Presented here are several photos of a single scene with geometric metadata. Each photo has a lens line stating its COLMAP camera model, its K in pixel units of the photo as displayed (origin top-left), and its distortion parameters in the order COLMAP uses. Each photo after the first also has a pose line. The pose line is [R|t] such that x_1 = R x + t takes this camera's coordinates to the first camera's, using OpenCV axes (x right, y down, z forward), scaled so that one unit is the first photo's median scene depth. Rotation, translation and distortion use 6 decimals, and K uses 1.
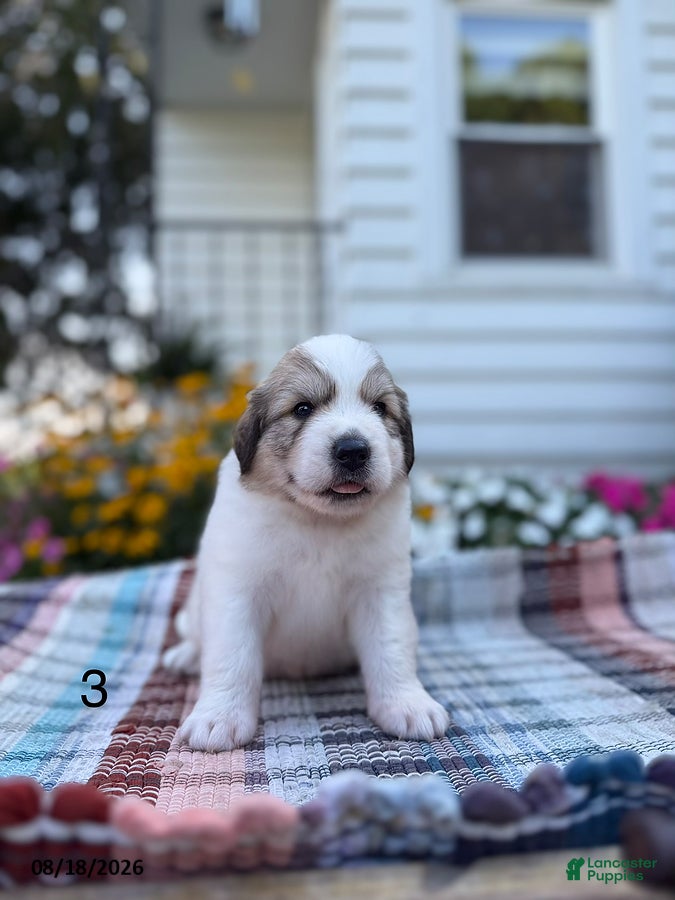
lens RADIAL K [[689.4, 0, 343.5], [0, 689.4, 461.4], [0, 0, 1]] dist [0.001124, -0.033428]
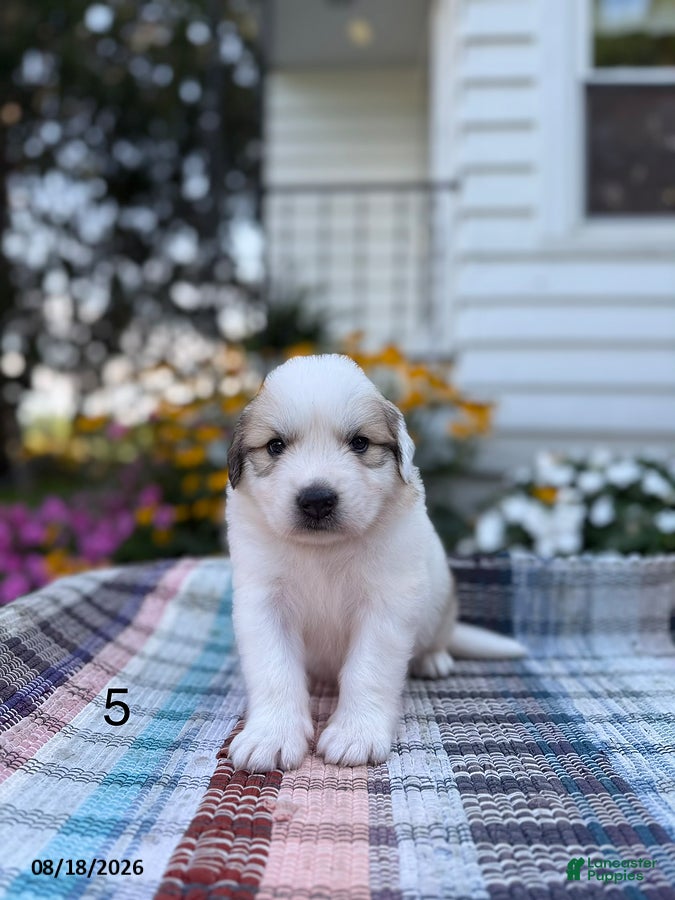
lens RADIAL K [[689.4, 0, 347.0], [0, 689.4, 451.7], [0, 0, 1]] dist [0.001124, -0.033428]
pose [[0.989816, 0.020786, -0.140828, -0.012660], [-0.015803, 0.999212, 0.036414, -0.009186], [0.141473, -0.033817, 0.989364, 0.035875]]
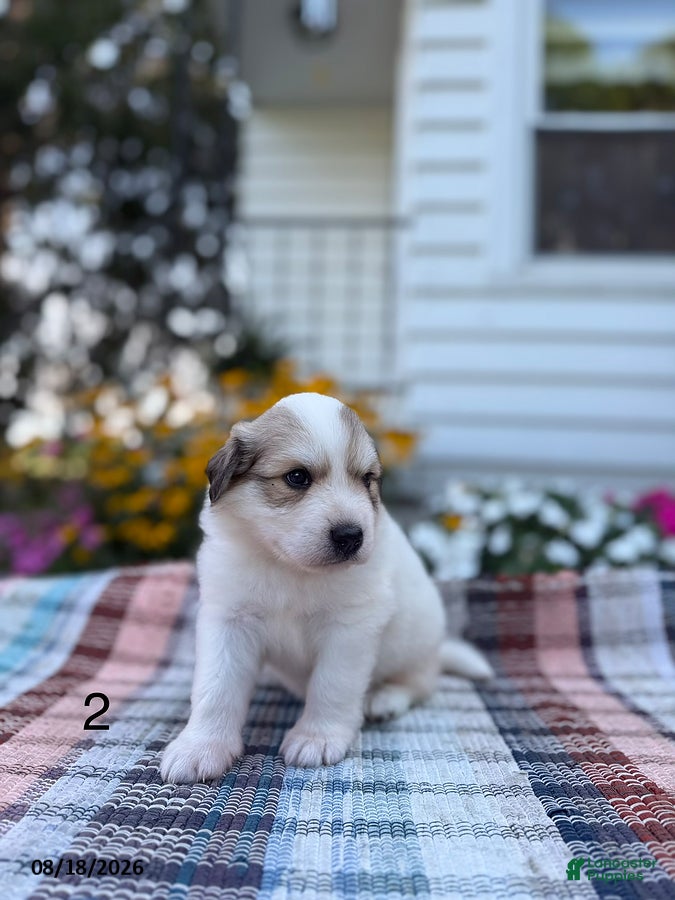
lens RADIAL K [[689.4, 0, 358.1], [0, 689.4, 453.2], [0, 0, 1]] dist [0.001124, -0.033428]
pose [[0.986281, 0.042558, -0.159496, 0.098388], [-0.043389, 0.999057, -0.001730, -0.010288], [0.159272, 0.008627, 0.987197, 0.030933]]
